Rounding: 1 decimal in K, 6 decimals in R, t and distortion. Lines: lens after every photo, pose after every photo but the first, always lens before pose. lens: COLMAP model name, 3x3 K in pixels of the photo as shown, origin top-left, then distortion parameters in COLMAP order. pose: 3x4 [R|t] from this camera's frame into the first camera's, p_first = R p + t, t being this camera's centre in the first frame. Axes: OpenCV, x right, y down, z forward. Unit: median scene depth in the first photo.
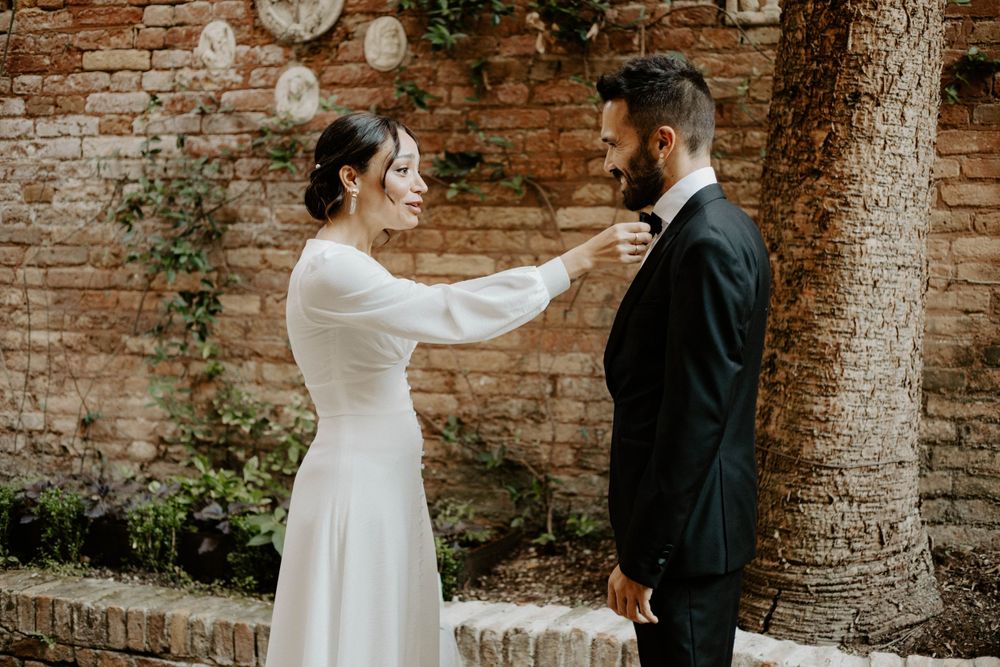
lens RADIAL K [[1467.9, 0, 507.7], [0, 1467.9, 337.8], [0, 0, 1]] dist [-0.112172, 0.000000]
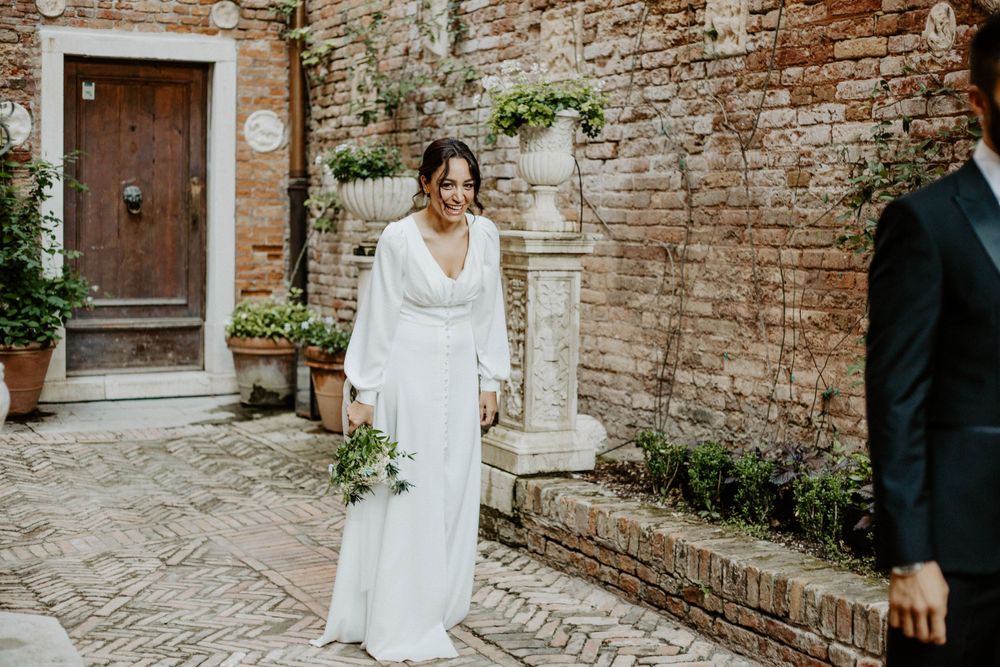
lens RADIAL K [[1467.9, 0, 497.1], [0, 1467.9, 335.0], [0, 0, 1]] dist [-0.112172, 0.000000]
pose [[0.725181, 0.046741, -0.686970, 0.287015], [-0.041389, 0.998848, 0.024270, -0.002324], [0.687313, 0.010833, 0.726280, 0.083487]]
